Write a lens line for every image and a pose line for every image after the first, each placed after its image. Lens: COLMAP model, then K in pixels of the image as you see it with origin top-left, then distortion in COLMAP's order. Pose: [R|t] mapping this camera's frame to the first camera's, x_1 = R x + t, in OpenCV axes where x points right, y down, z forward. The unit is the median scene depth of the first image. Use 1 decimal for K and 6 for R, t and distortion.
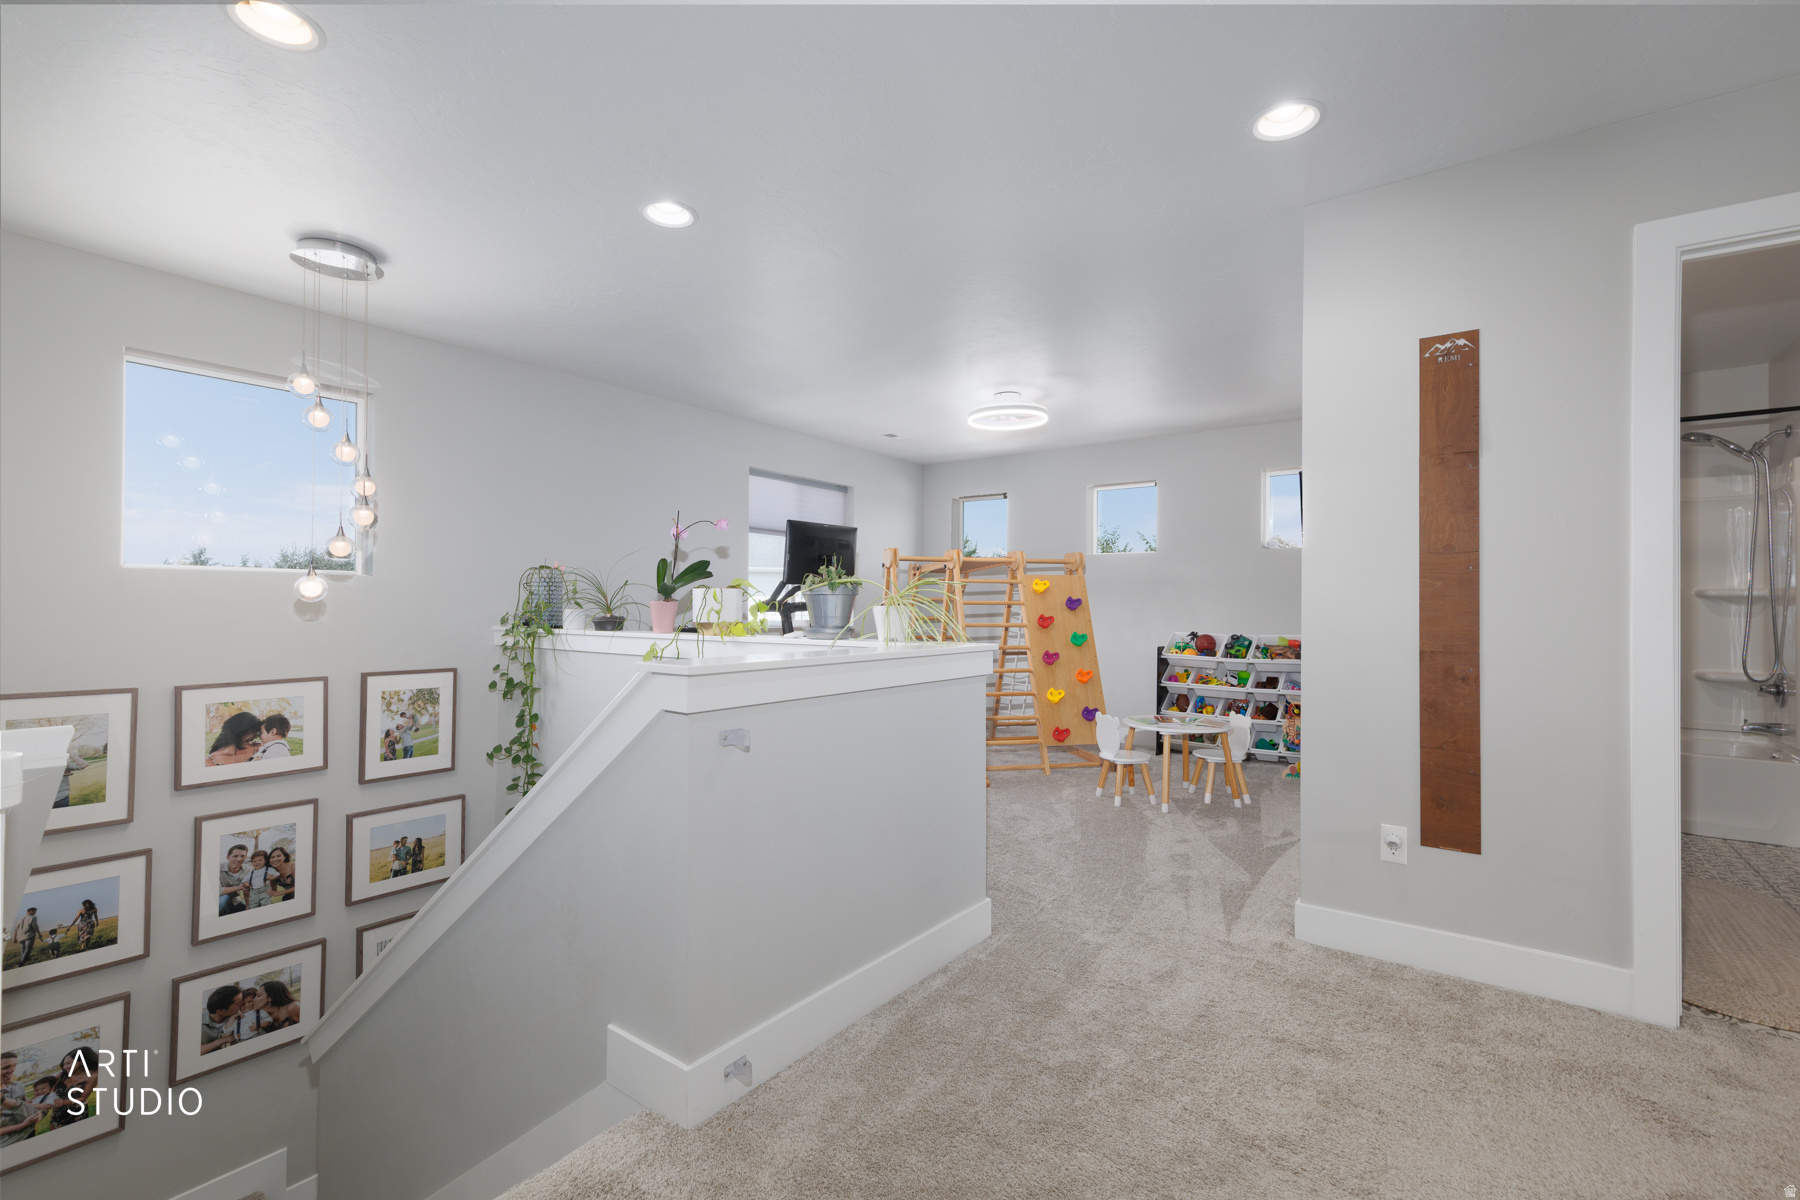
lens RADIAL K [[800.2, 0, 892.2], [0, 800.2, 594.9], [0, 0, 1]] dist [0.010481, -0.002392]
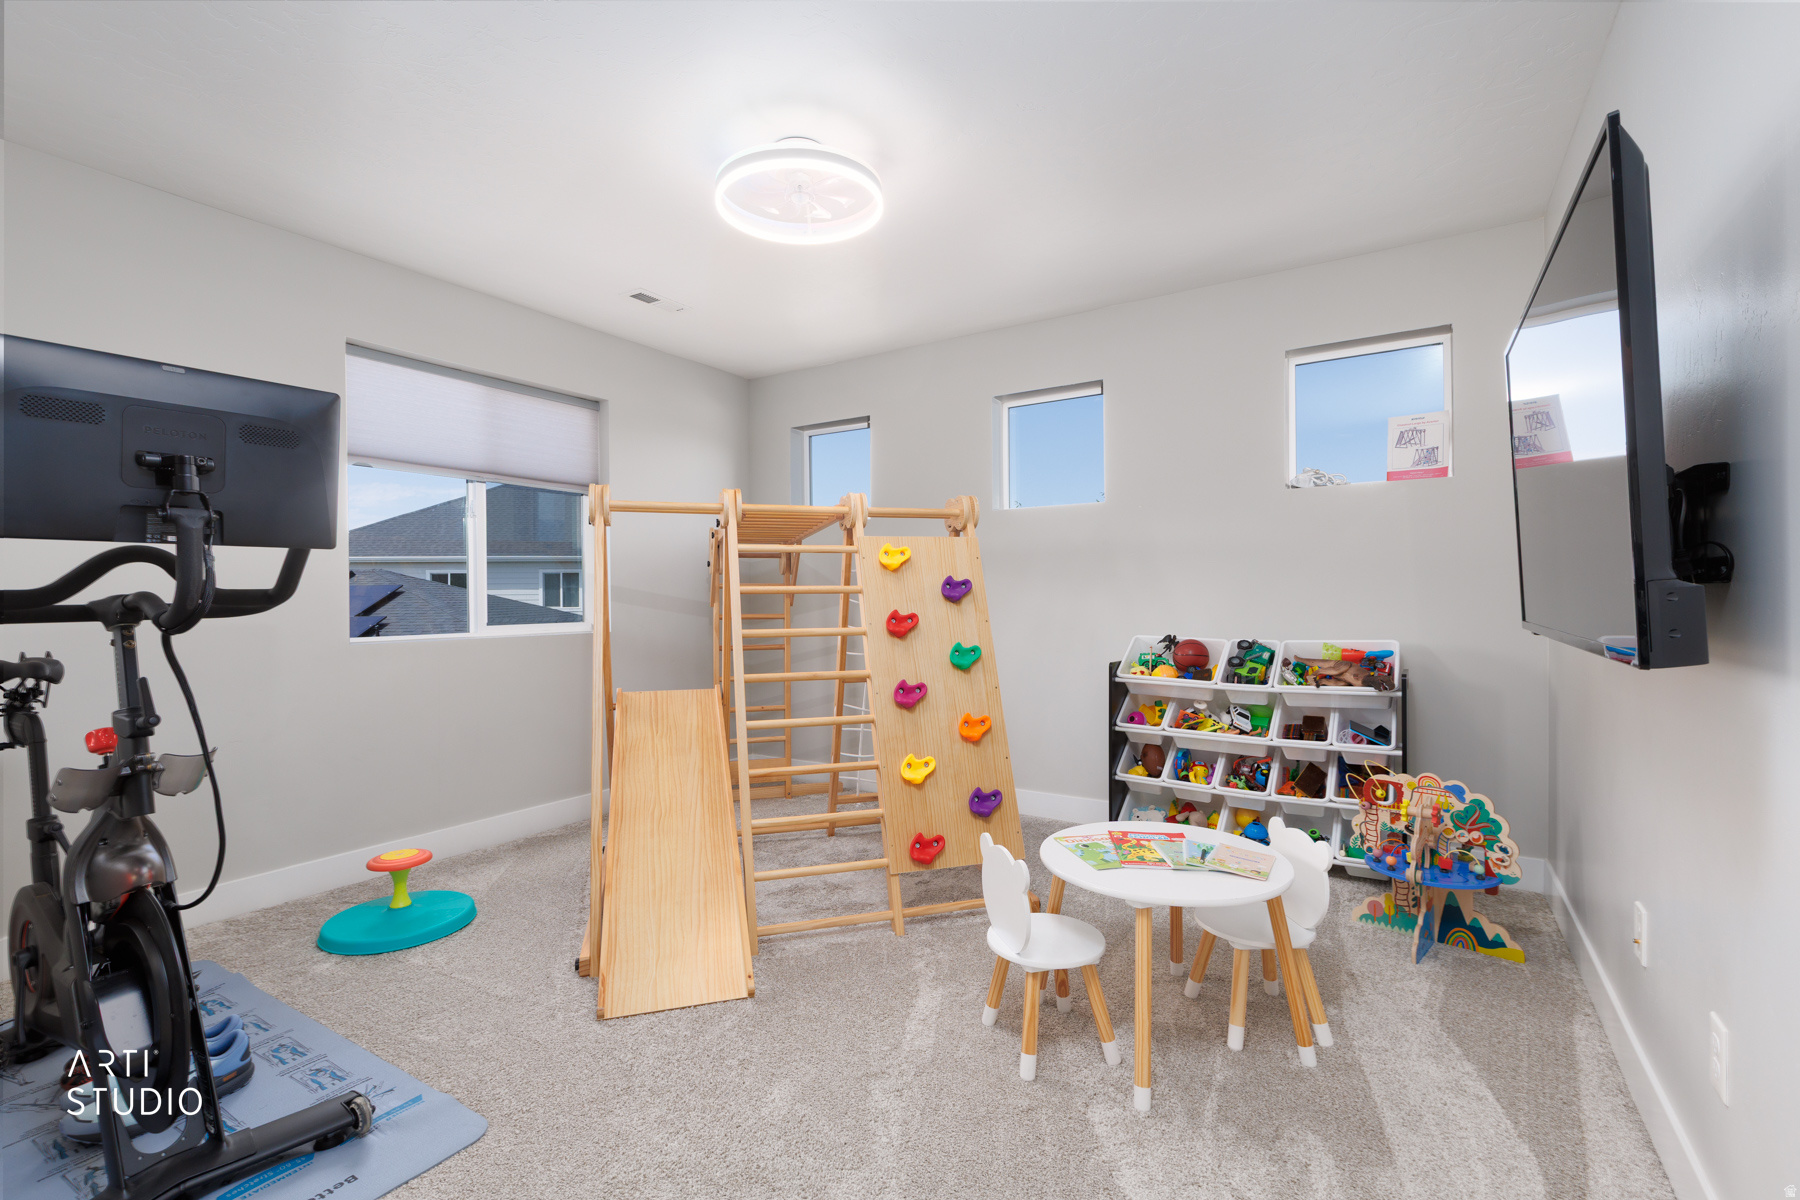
lens RADIAL K [[800.2, 0, 905.7], [0, 800.2, 599.5], [0, 0, 1]] dist [0.010481, -0.002392]
pose [[0.996564, -0.015628, 0.081335, 0.147354], [0.014378, 0.999770, 0.015936, 0.008721], [-0.081565, -0.014712, 0.996559, 0.464632]]
